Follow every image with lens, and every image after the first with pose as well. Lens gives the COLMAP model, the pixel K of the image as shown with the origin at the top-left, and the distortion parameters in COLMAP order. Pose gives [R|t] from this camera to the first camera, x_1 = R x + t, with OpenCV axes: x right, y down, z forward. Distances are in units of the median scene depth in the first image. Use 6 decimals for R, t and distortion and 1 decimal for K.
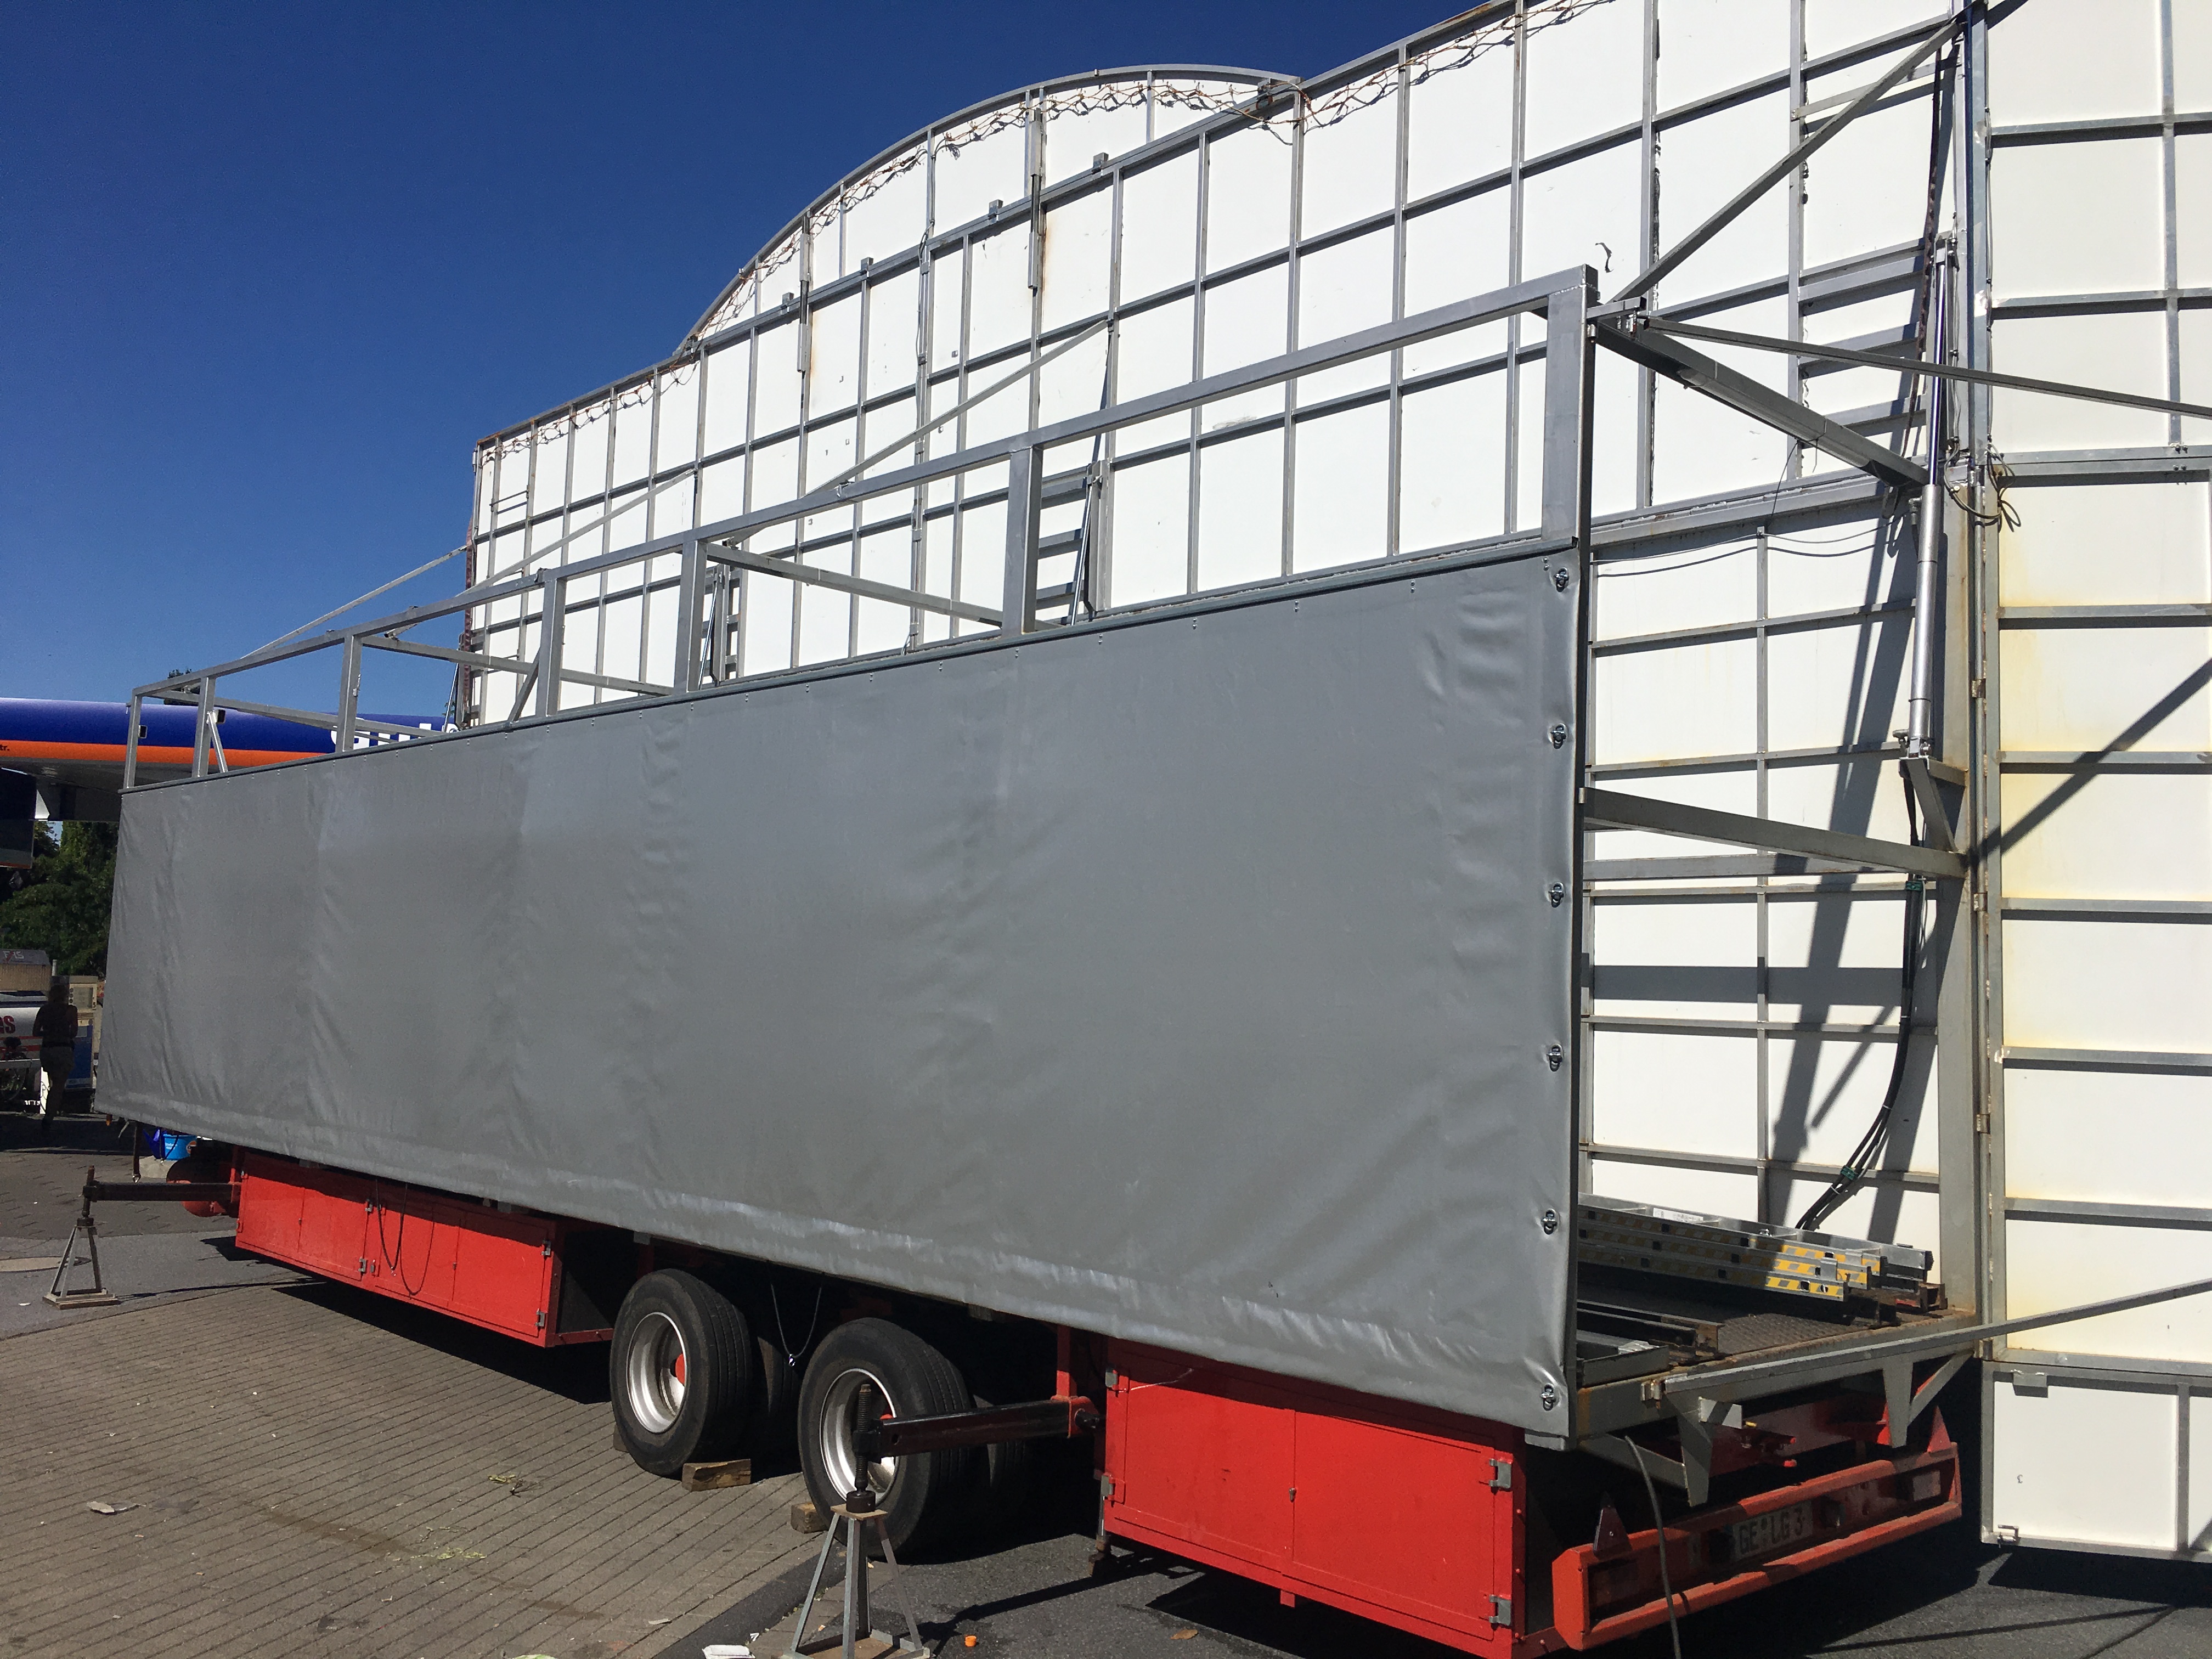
lens RADIAL K [[1836.8, 0, 1106.0], [0, 1836.8, 829.5], [0, 0, 1]] dist [0.066841, 0.000732]
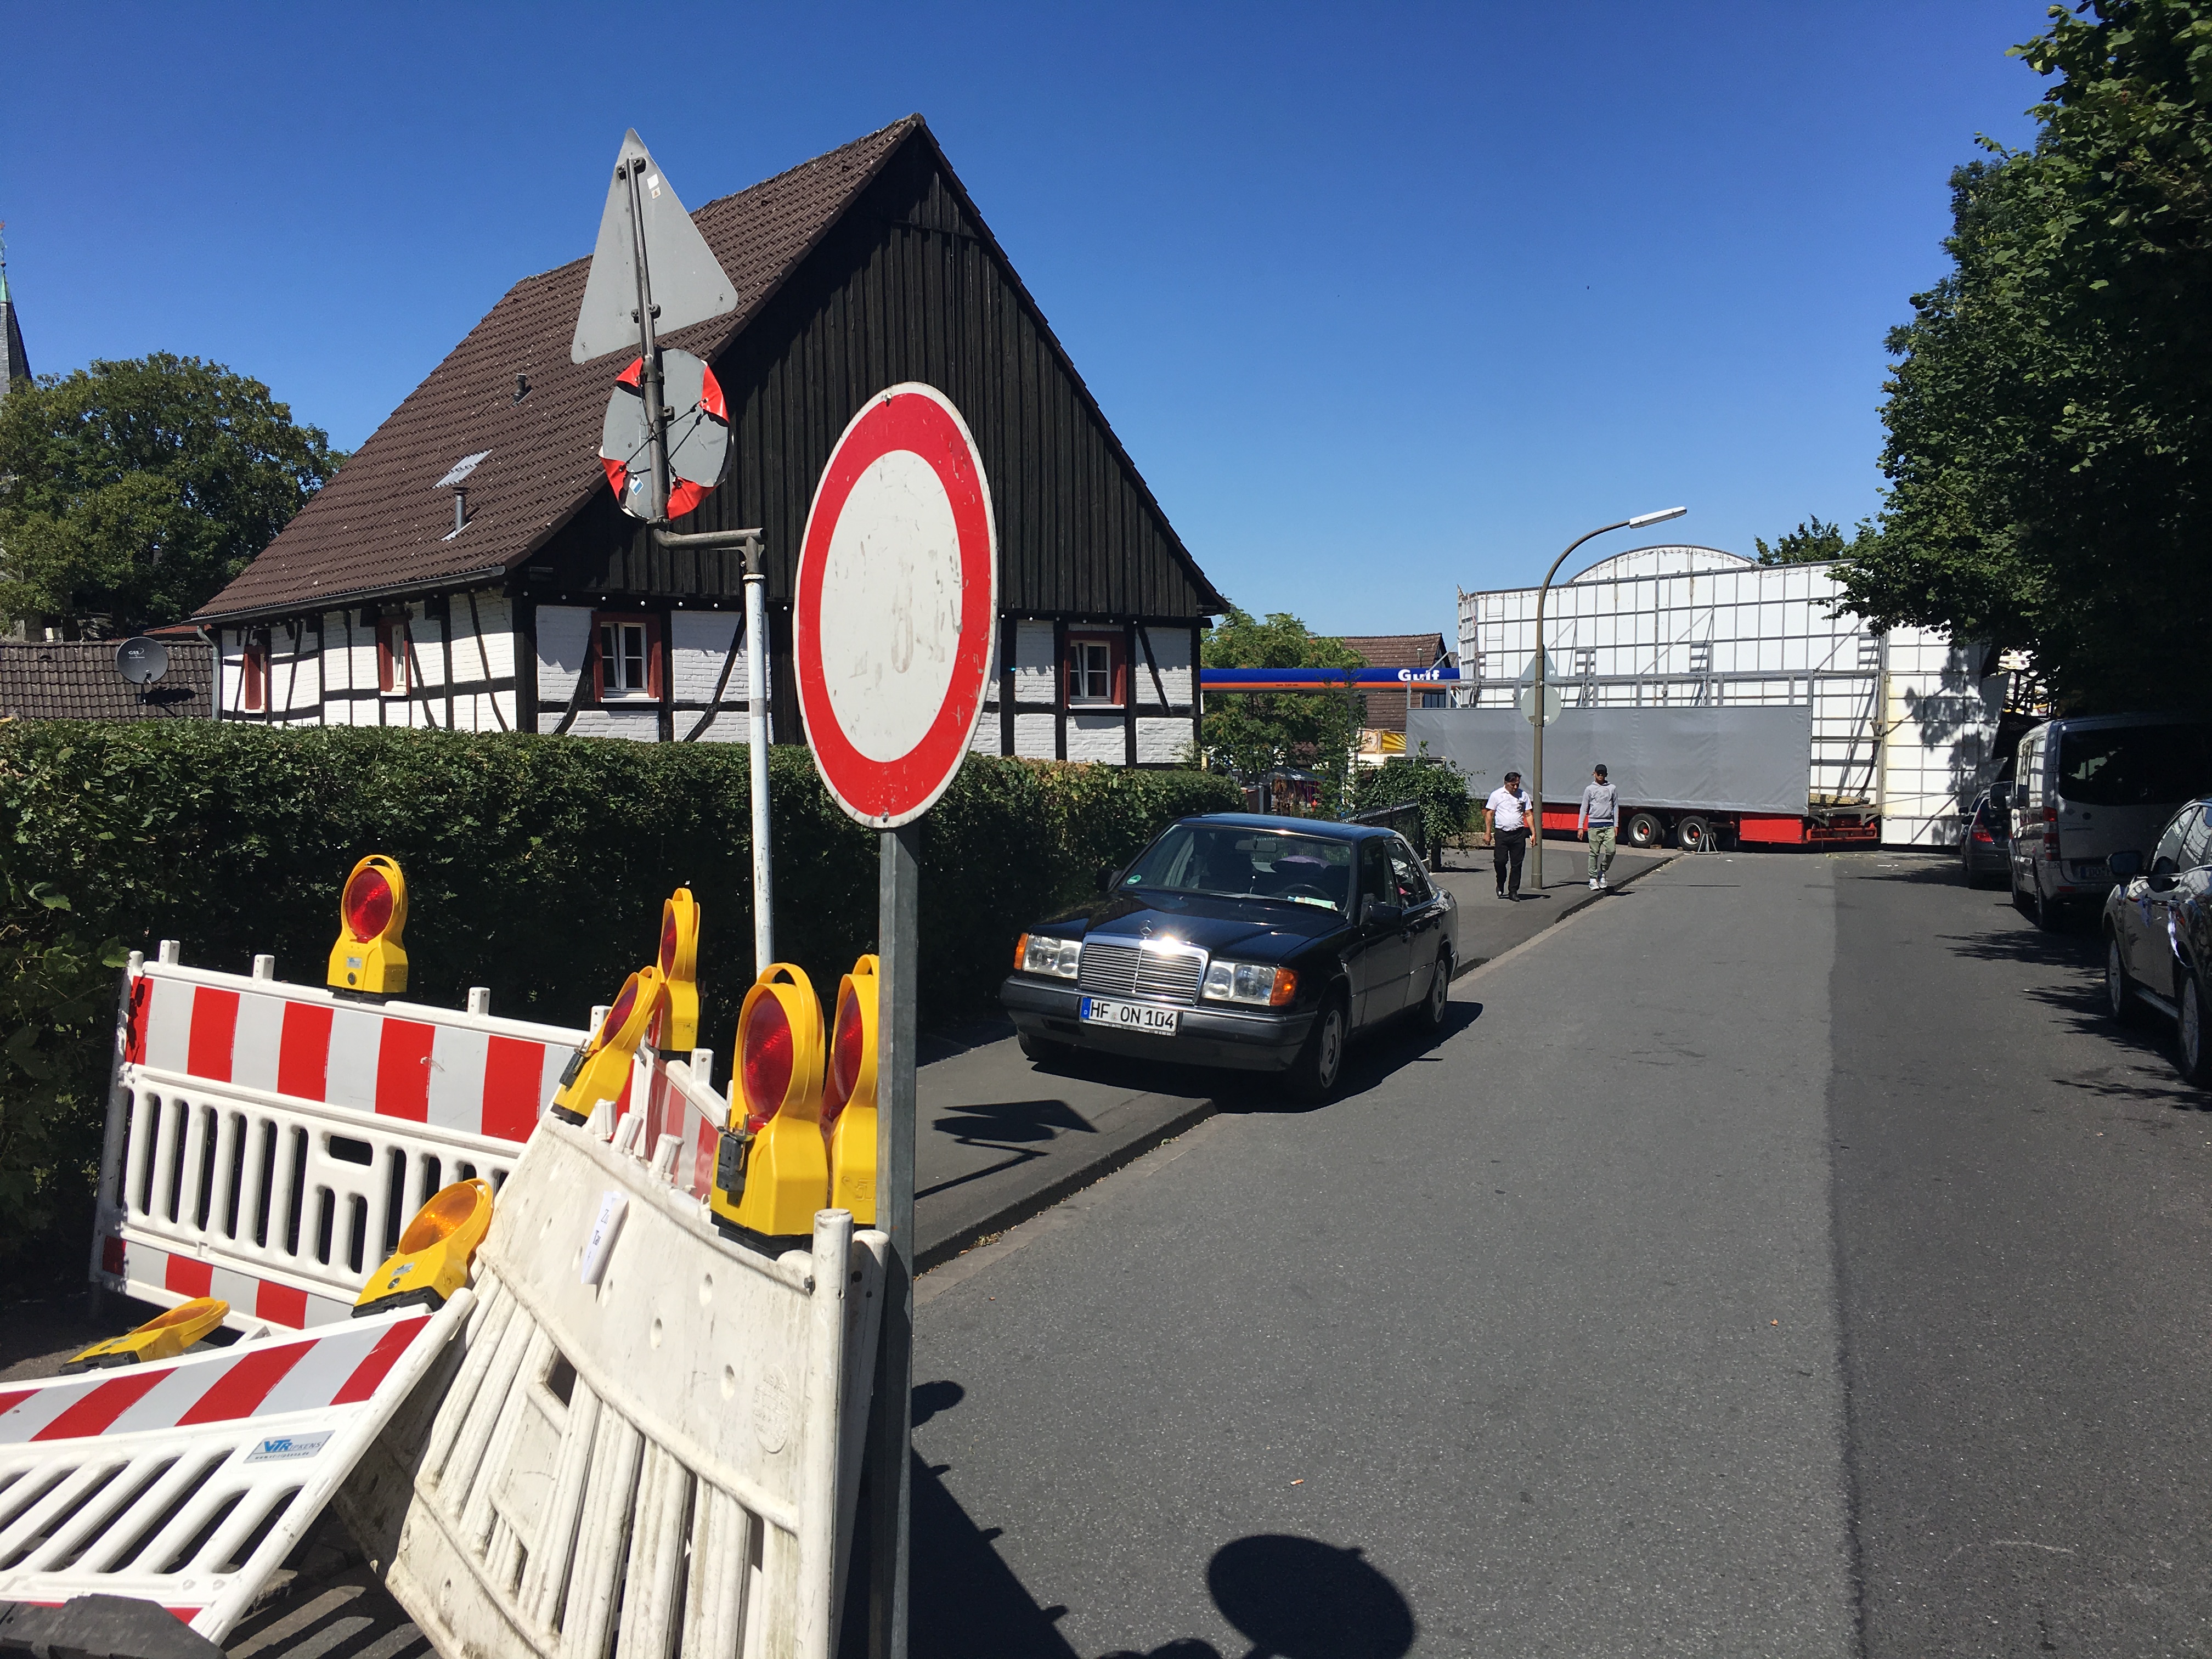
lens RADIAL K [[1836.8, 0, 1106.0], [0, 1836.8, 829.5], [0, 0, 1]] dist [0.066841, 0.000732]
pose [[0.984669, -0.024168, -0.172750, -1.031725], [0.048582, 0.989166, 0.138528, -0.666229], [0.167530, -0.144797, 0.975176, -5.563597]]
